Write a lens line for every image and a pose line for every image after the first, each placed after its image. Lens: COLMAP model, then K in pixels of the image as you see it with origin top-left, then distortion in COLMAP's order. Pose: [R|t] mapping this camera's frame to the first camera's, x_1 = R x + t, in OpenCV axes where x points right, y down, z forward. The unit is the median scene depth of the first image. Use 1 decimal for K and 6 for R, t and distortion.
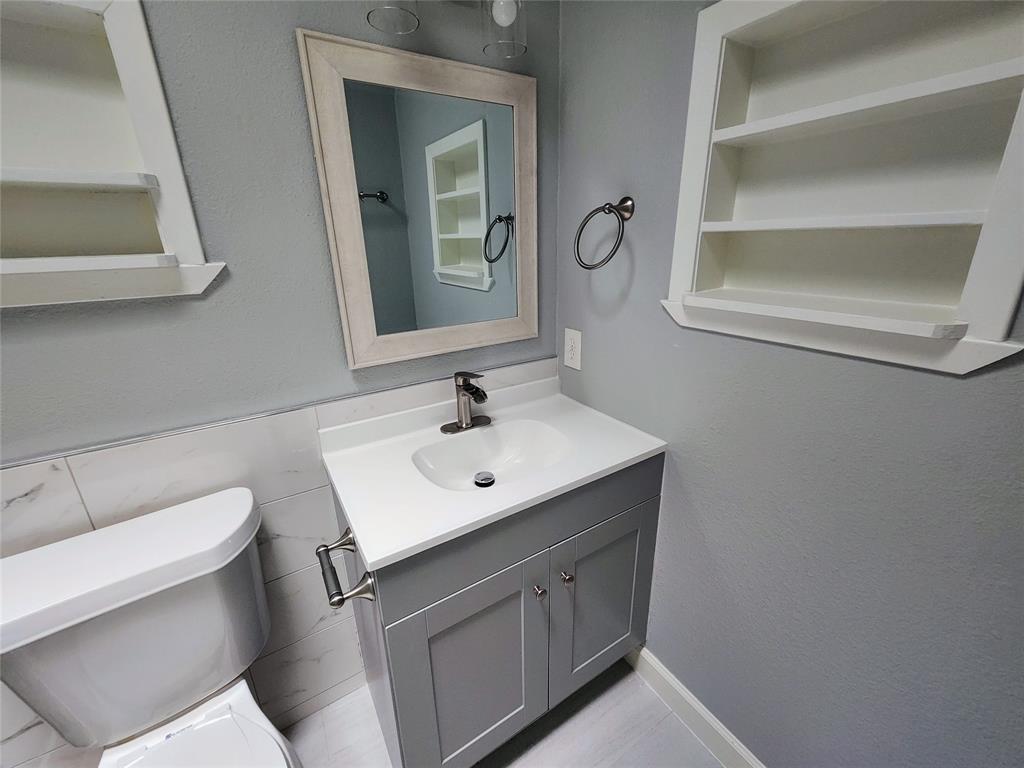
lens RADIAL K [[418.7, 0, 511.1], [0, 418.7, 377.8], [0, 0, 1]] dist [0.002423, -0.000760]
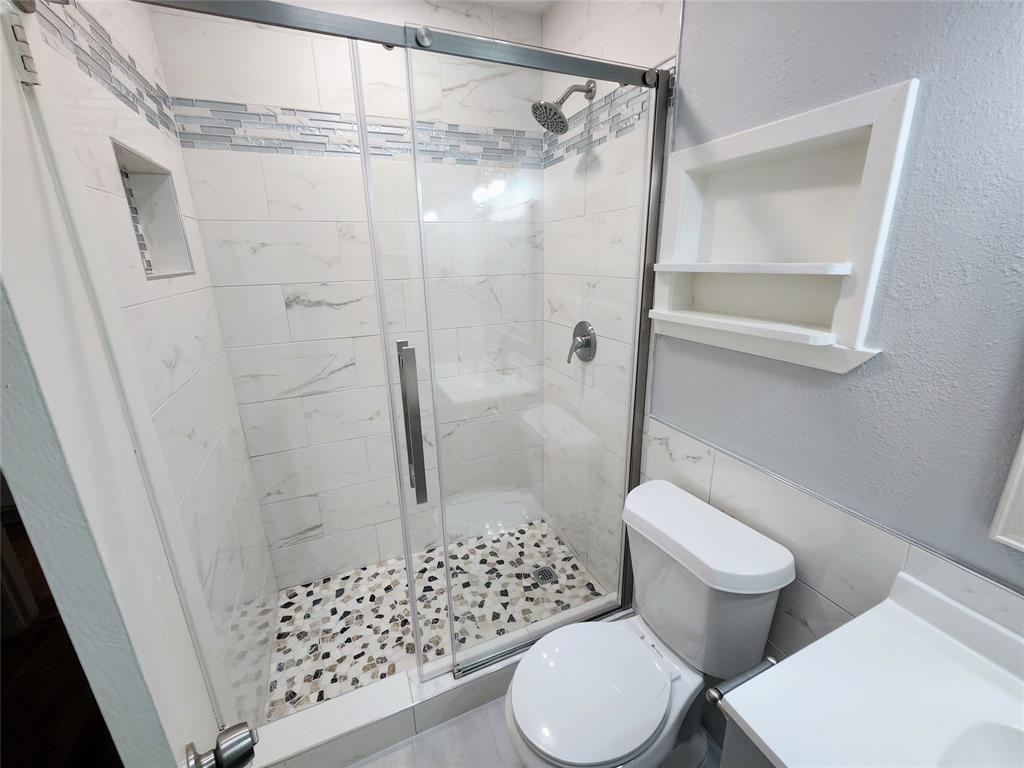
lens RADIAL K [[418.7, 0, 512.1], [0, 418.7, 383.7], [0, 0, 1]] dist [0.002423, -0.000760]
pose [[-0.157119, 0.311091, -0.937302, 0.327465], [-0.291947, 0.892041, 0.345008, -0.304373], [0.943441, 0.327850, -0.049334, 0.335491]]
